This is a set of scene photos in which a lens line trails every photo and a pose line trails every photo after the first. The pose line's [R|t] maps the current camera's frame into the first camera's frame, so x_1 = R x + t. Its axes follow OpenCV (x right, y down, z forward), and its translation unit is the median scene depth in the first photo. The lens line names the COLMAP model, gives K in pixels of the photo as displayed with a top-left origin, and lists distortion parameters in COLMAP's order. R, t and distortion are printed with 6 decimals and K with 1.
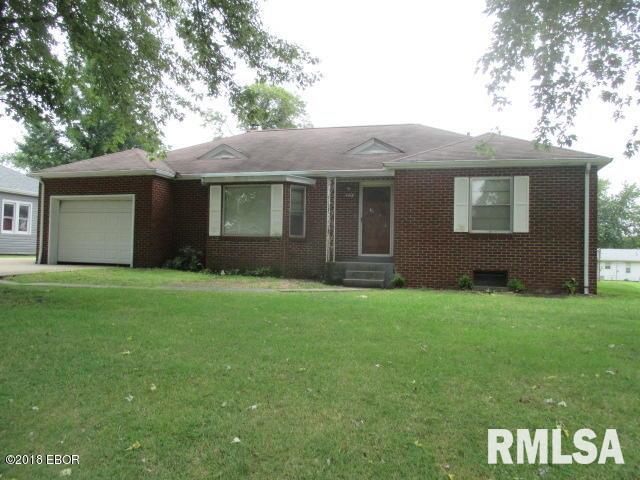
lens RADIAL K [[525.4, 0, 320.0], [0, 525.4, 240.0], [0, 0, 1]] dist [0.001224, -0.000669]
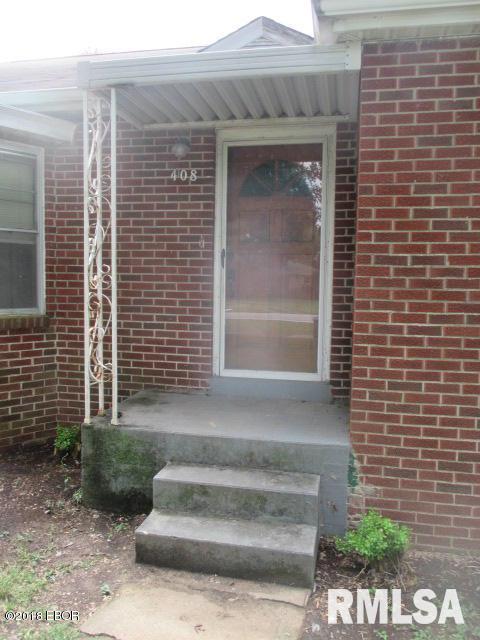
lens RADIAL K [[525.4, 0, 240.0], [0, 525.4, 320.0], [0, 0, 1]] dist [0.001224, -0.000669]
pose [[0.996047, -0.009655, 0.088300, 0.061905], [0.001352, 0.995608, 0.093615, -0.031135], [-0.088816, -0.093125, 0.991685, 0.702184]]
